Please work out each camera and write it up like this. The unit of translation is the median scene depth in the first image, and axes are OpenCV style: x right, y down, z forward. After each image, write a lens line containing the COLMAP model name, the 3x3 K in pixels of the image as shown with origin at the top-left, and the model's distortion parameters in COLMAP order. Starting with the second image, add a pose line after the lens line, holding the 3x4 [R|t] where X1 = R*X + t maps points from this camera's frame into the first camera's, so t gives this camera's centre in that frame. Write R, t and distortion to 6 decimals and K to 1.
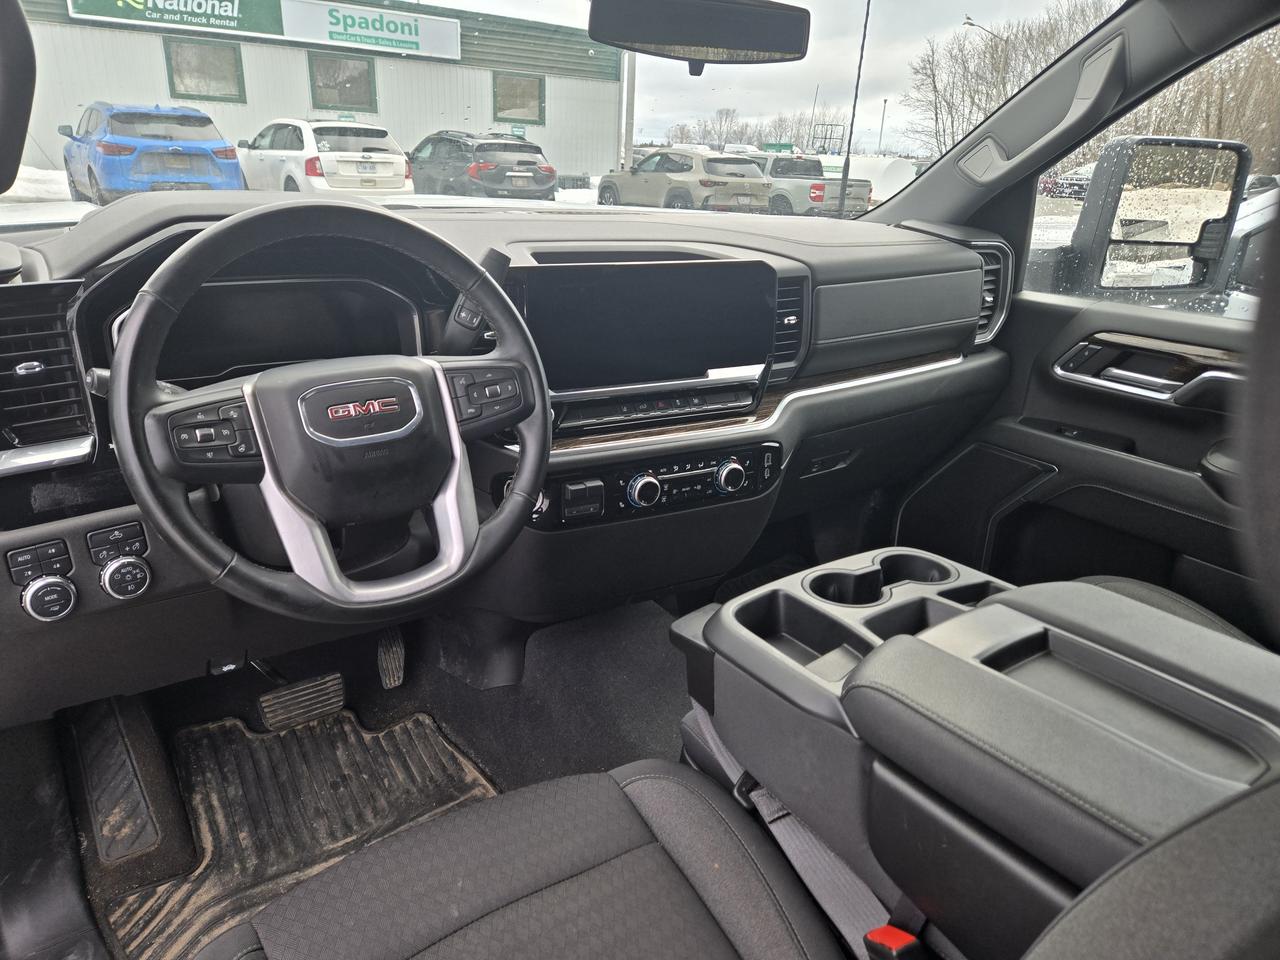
lens RADIAL K [[864.1, 0, 640.0], [0, 864.1, 480.0], [0, 0, 1]] dist [0.062807, -0.041952]
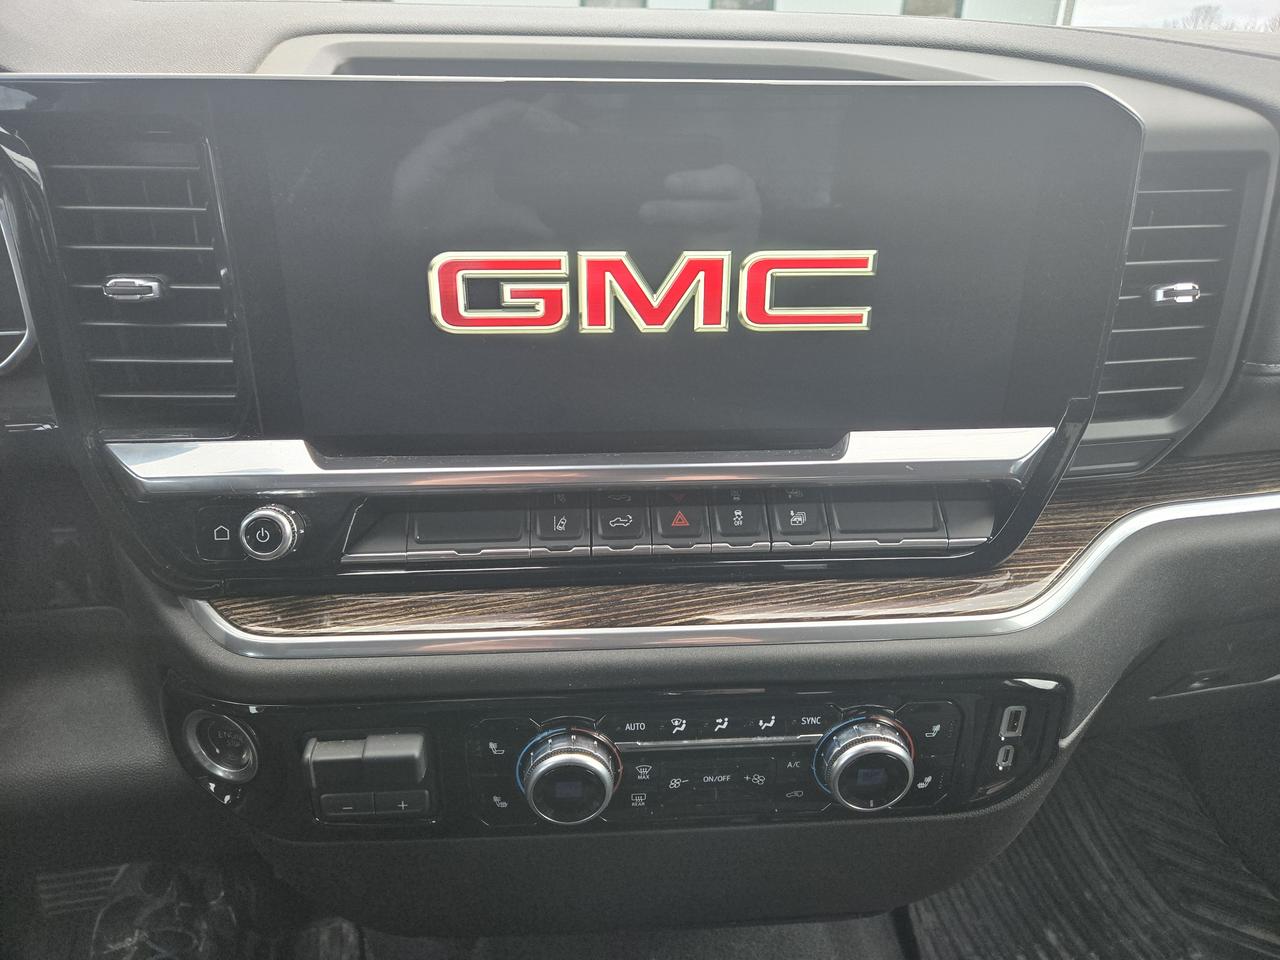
lens RADIAL K [[864.1, 0, 640.0], [0, 864.1, 480.0], [0, 0, 1]] dist [0.062807, -0.041952]
pose [[0.910364, 0.152342, -0.384746, 0.135176], [-0.123268, 0.987393, 0.099295, -0.131022], [0.395023, -0.042968, 0.917666, 0.656169]]
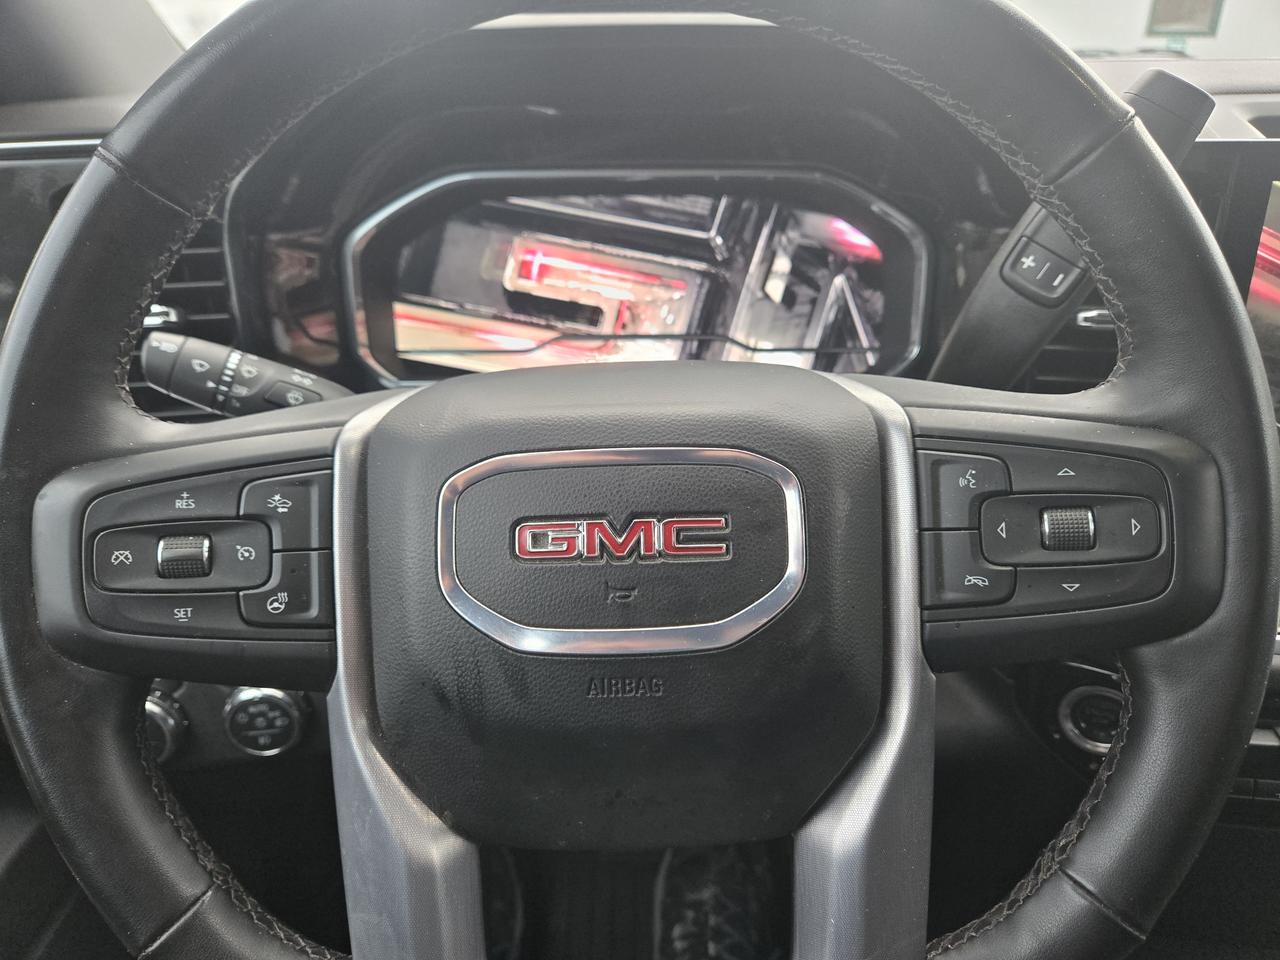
lens RADIAL K [[896.1, 0, 640.0], [0, 896.1, 480.0], [0, 0, 1]] dist [0.012573, -0.000242]
pose [[0.810384, 0.197189, -0.551720, -0.085377], [-0.165944, 0.980352, 0.106641, -0.088747], [0.561908, 0.005134, 0.827184, 0.464782]]
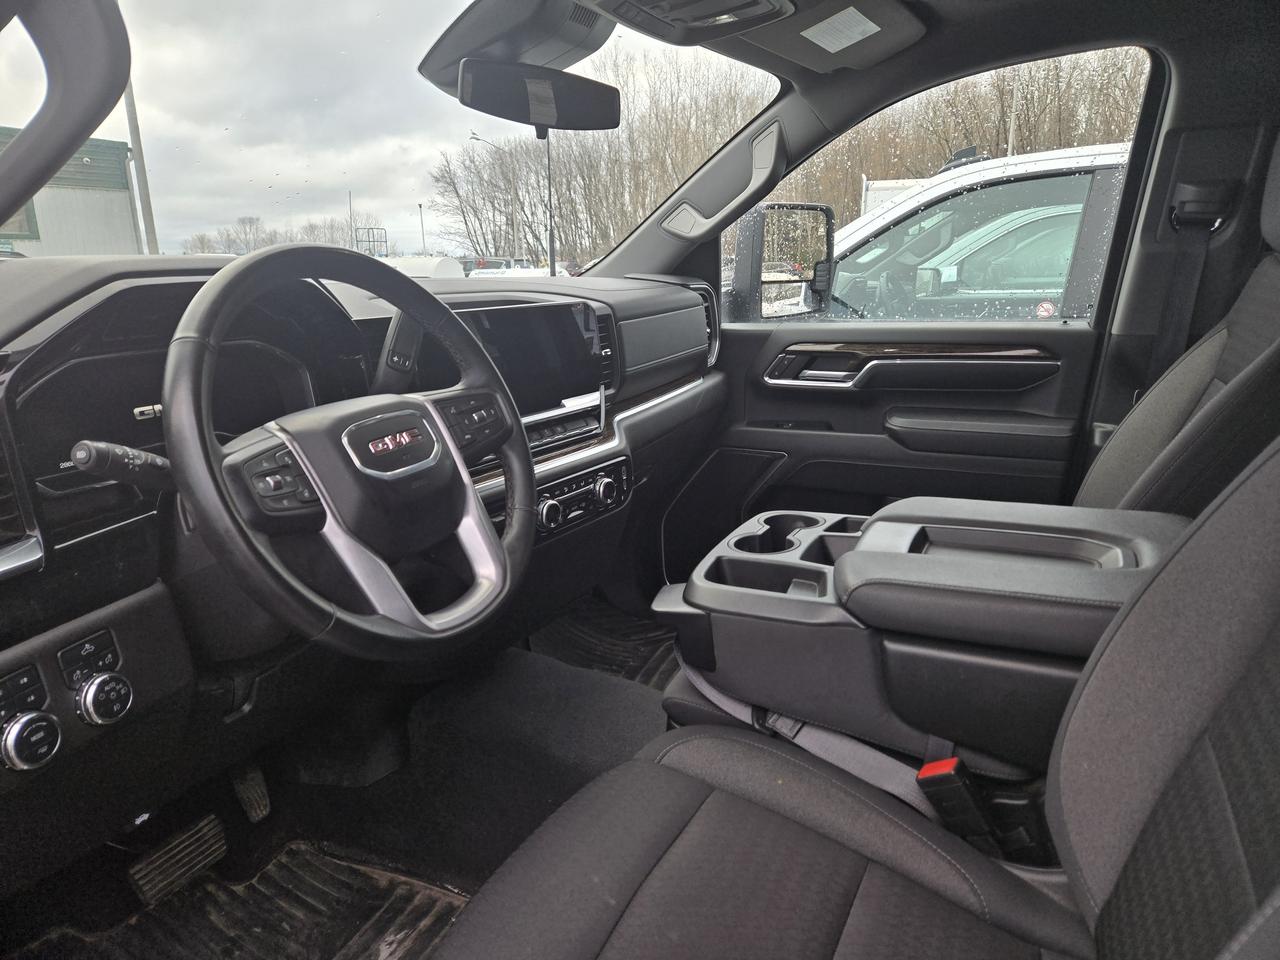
lens RADIAL K [[856.0, 0, 669.2], [0, 856.0, 464.3], [0, 0, 1]] dist [0.068502, -0.055691]
pose [[0.862668, -0.173593, 0.475047, -0.330903], [0.228619, 0.971659, -0.060097, 0.046909], [-0.451151, 0.160448, 0.877906, 0.000695]]
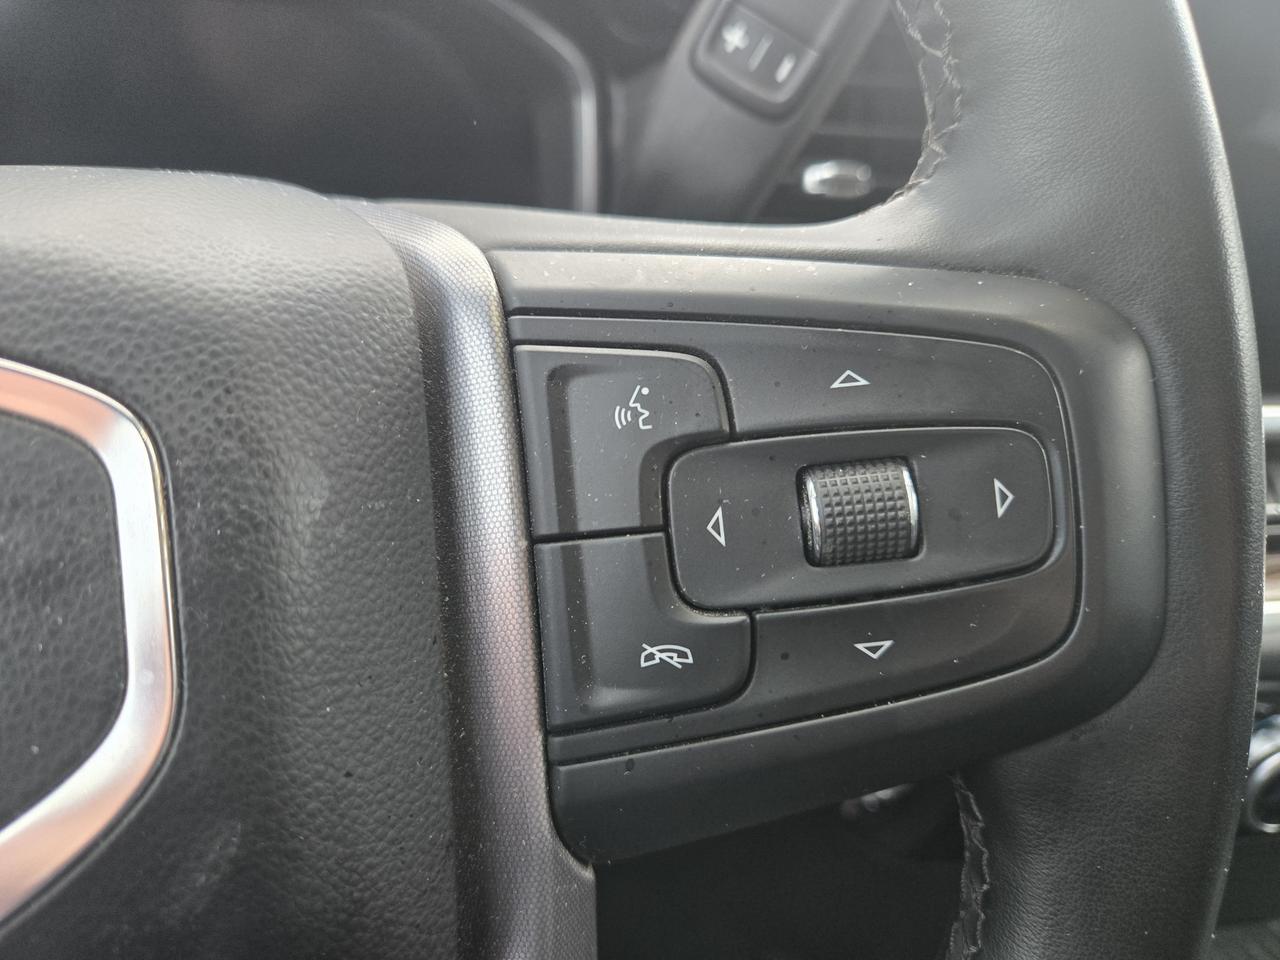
lens RADIAL K [[941.5, 0, 640.0], [0, 941.5, 480.0], [0, 0, 1]] dist [-0.003646, -0.001020]
pose [[0.947107, 0.151619, -0.282842, -0.113079], [-0.130700, 0.987187, 0.091534, -0.080575], [0.293096, -0.049725, 0.954789, 0.600997]]
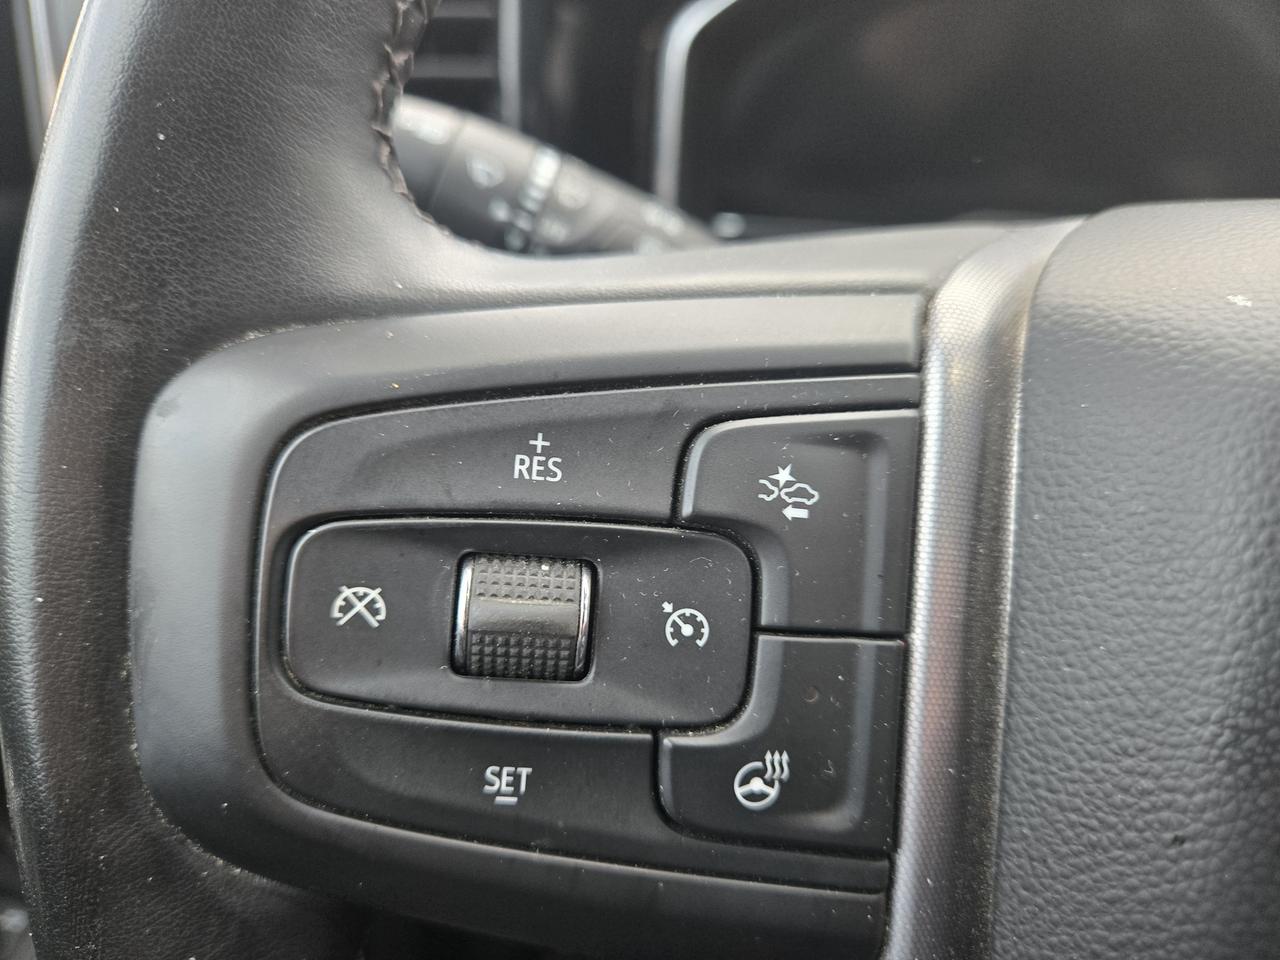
lens RADIAL K [[941.5, 0, 640.0], [0, 941.5, 480.0], [0, 0, 1]] dist [-0.003646, -0.001020]
pose [[0.690616, 0.309330, -0.653731, -0.234664], [-0.245248, 0.950523, 0.190680, -0.058025], [0.680370, 0.028640, 0.732309, 0.530597]]
